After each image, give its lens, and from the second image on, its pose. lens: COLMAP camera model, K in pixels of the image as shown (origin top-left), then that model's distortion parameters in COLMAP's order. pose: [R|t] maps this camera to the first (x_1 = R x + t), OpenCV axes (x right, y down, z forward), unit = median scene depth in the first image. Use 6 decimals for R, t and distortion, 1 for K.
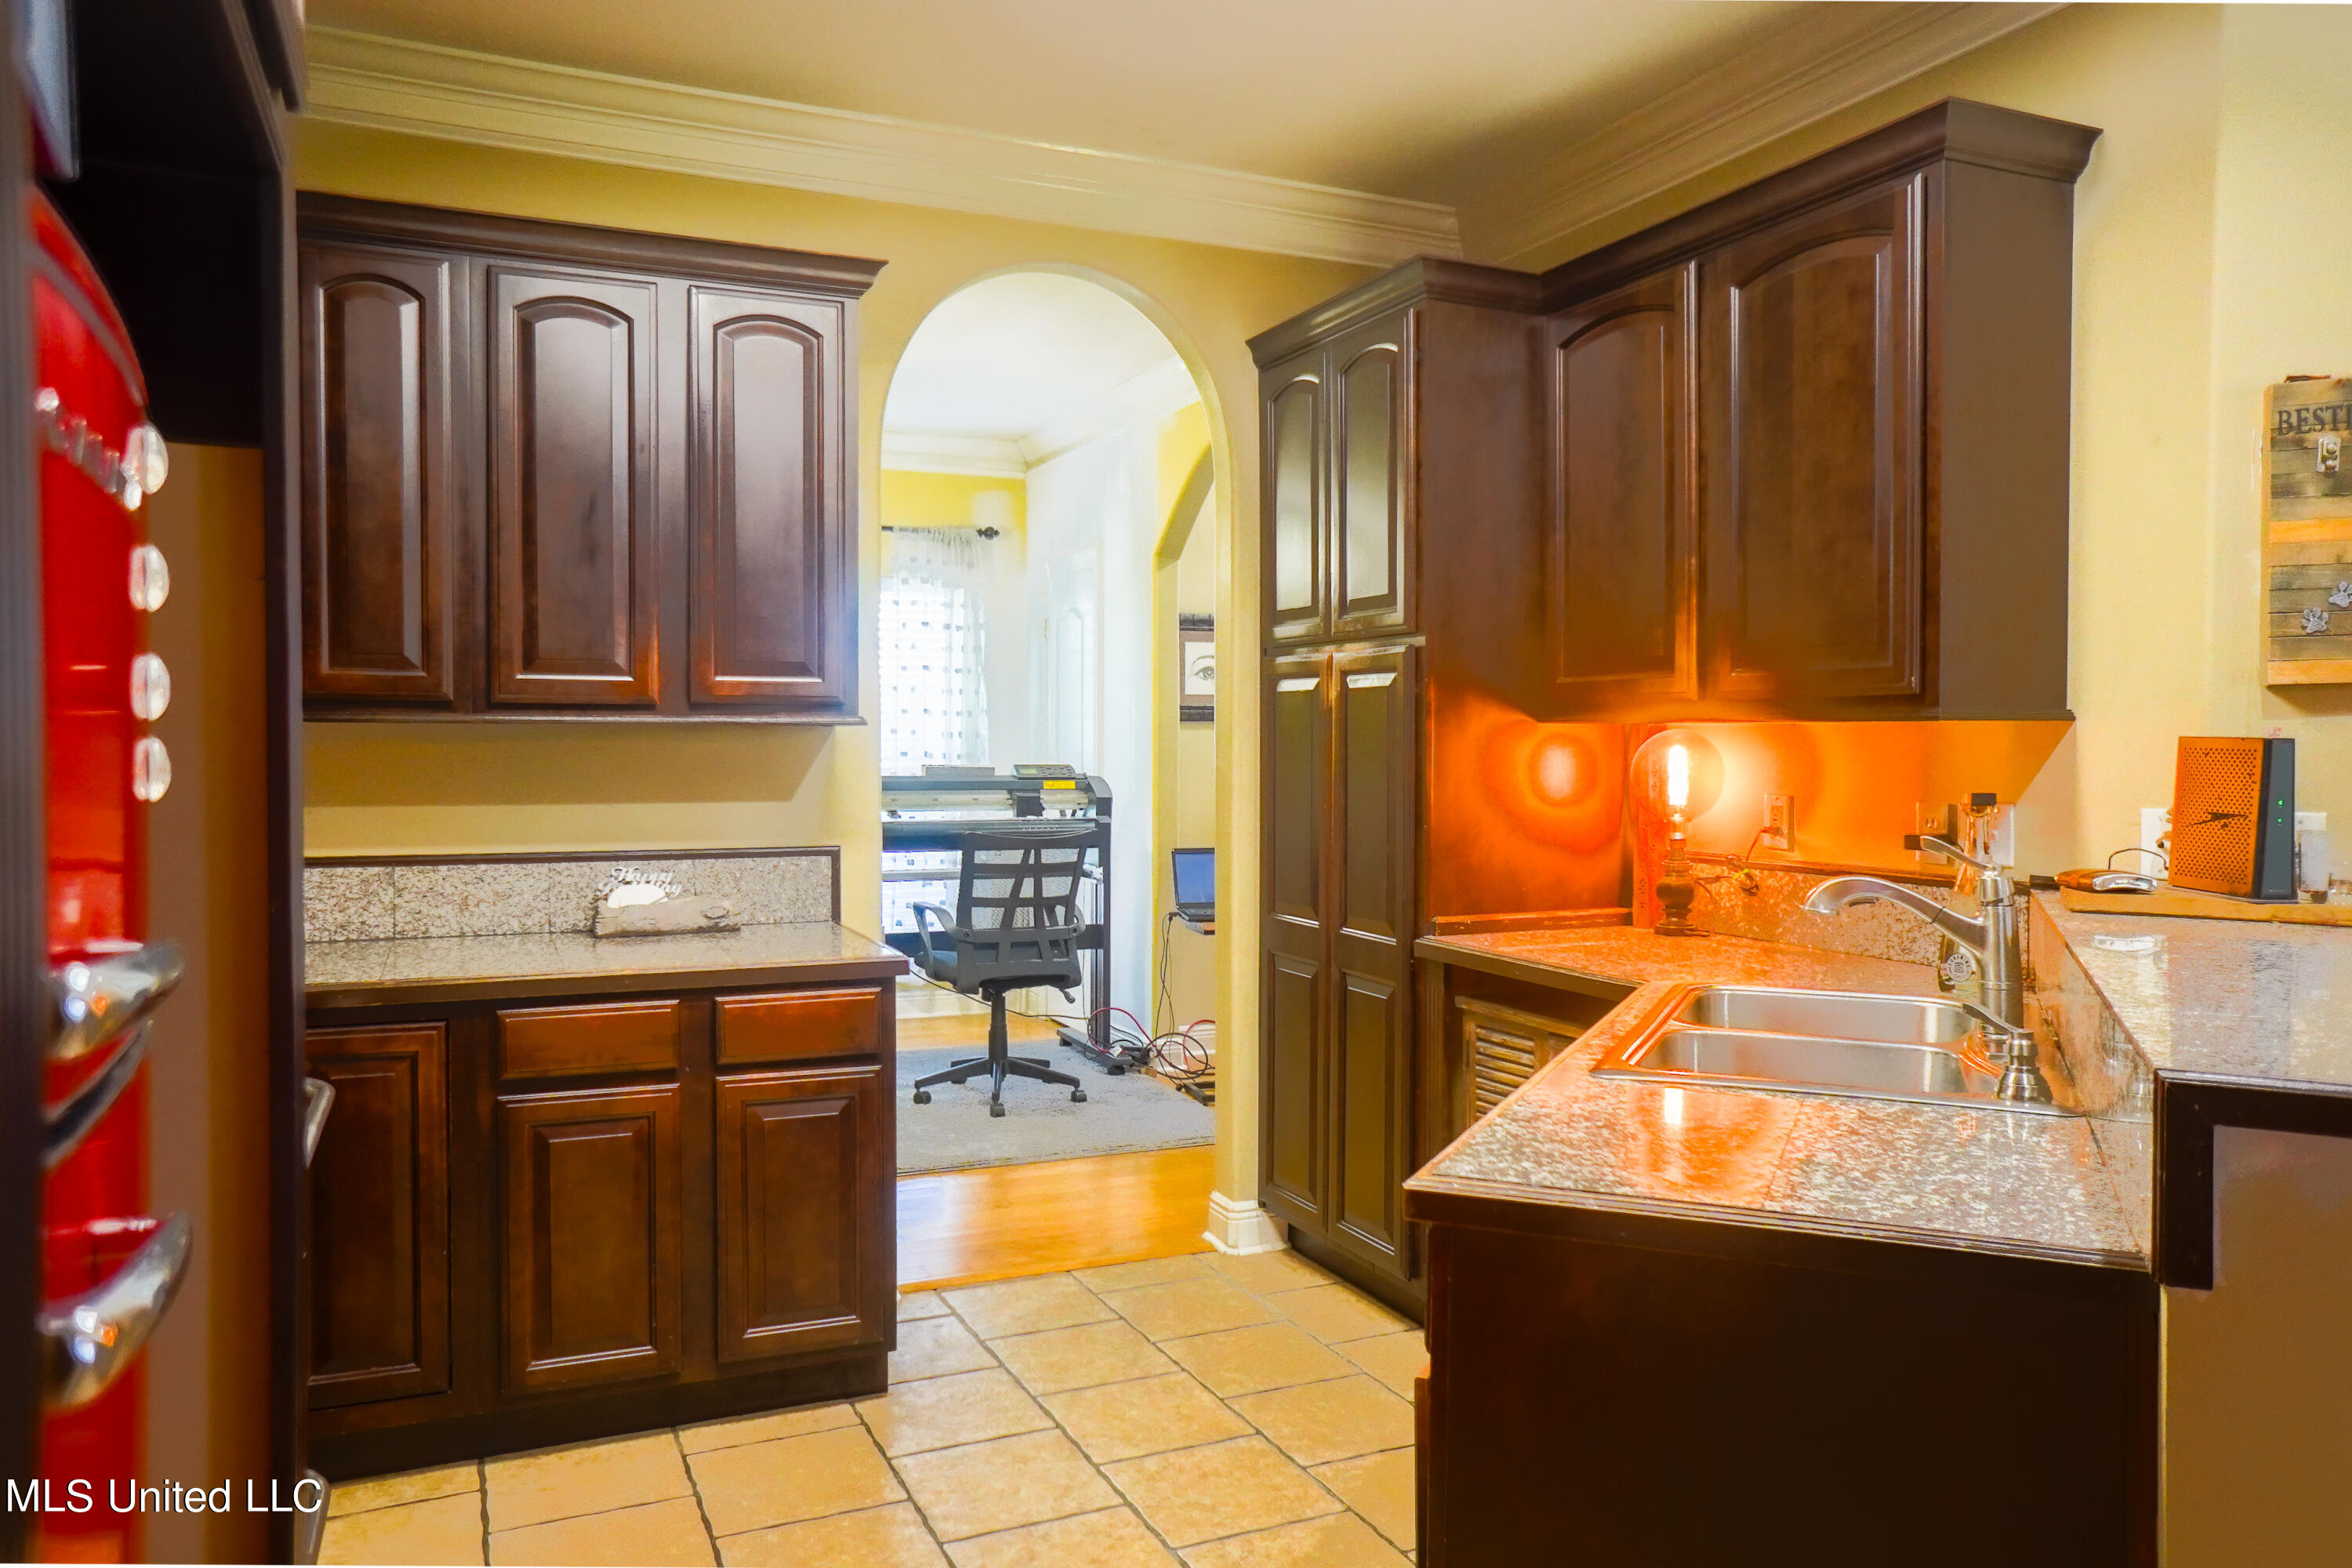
lens RADIAL K [[1594.2, 0, 1172.8], [0, 1594.2, 778.0], [0, 0, 1]] dist [0.008268, 0.000990]
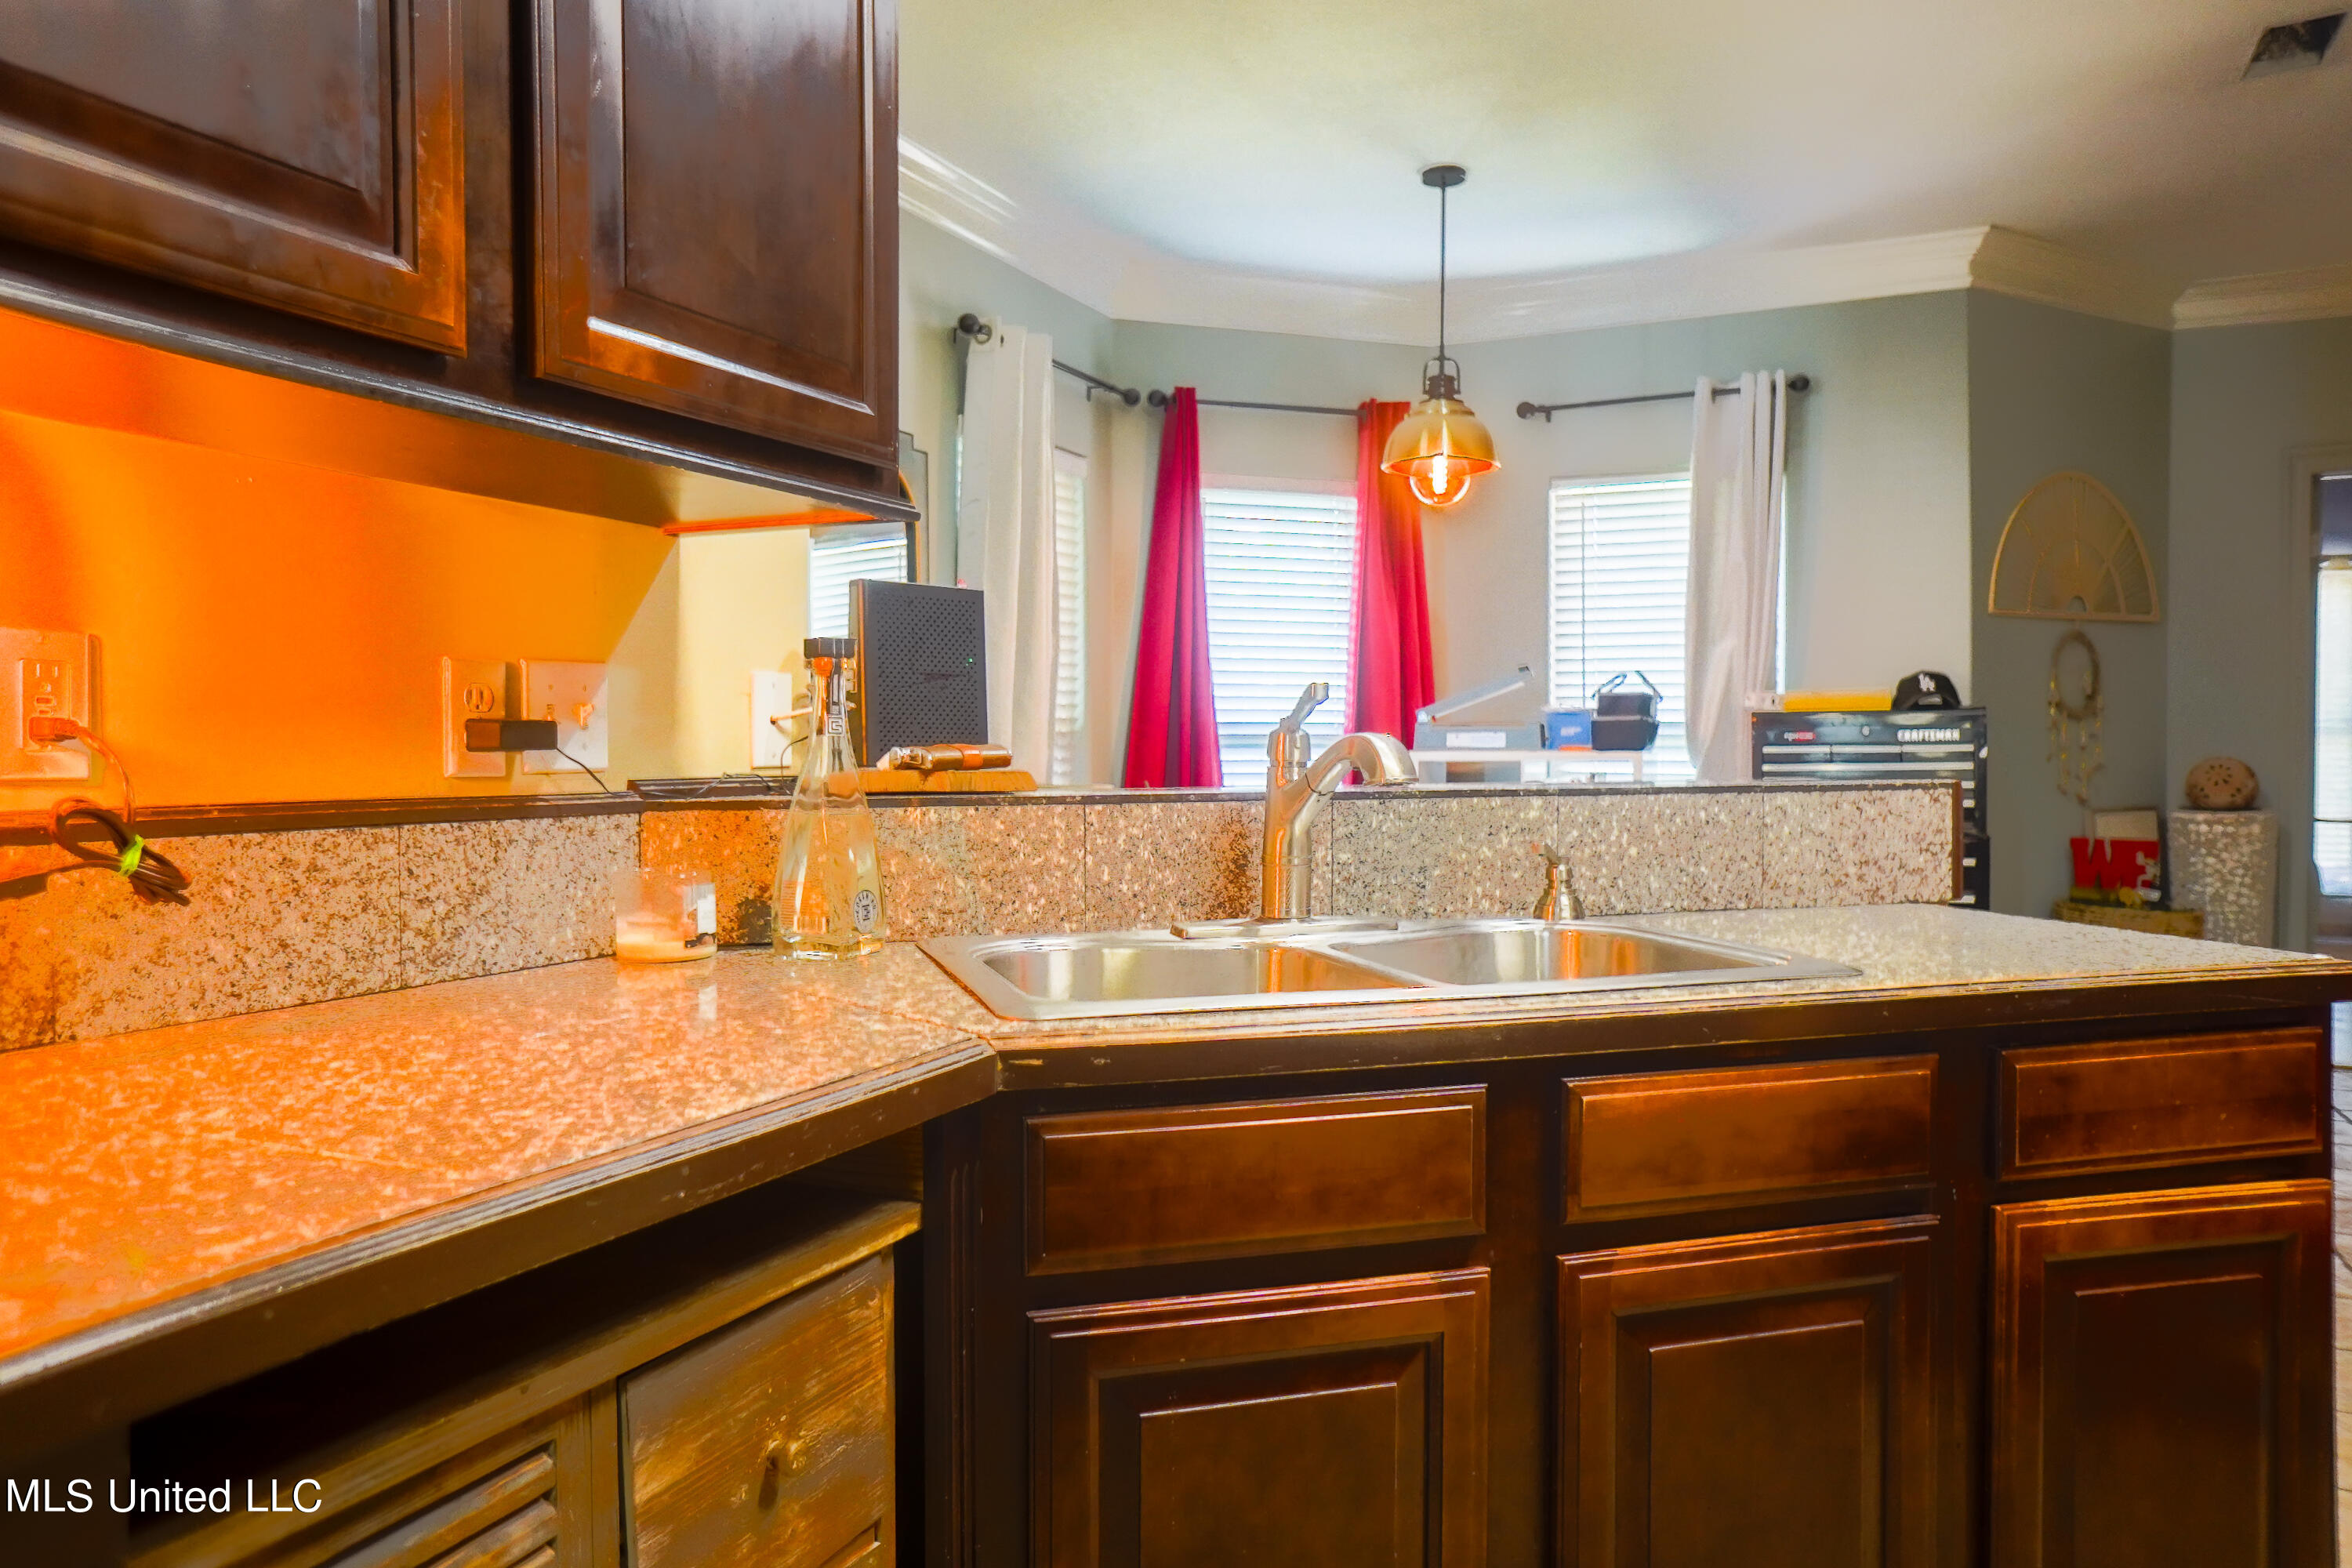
lens RADIAL K [[1594.2, 0, 1176.2], [0, 1594.2, 779.9], [0, 0, 1]] dist [0.008268, 0.000990]
pose [[-0.648985, -0.026439, 0.760342, -0.062812], [0.012978, 0.998866, 0.045810, 0.032795], [-0.760691, 0.039597, -0.647906, 1.133796]]
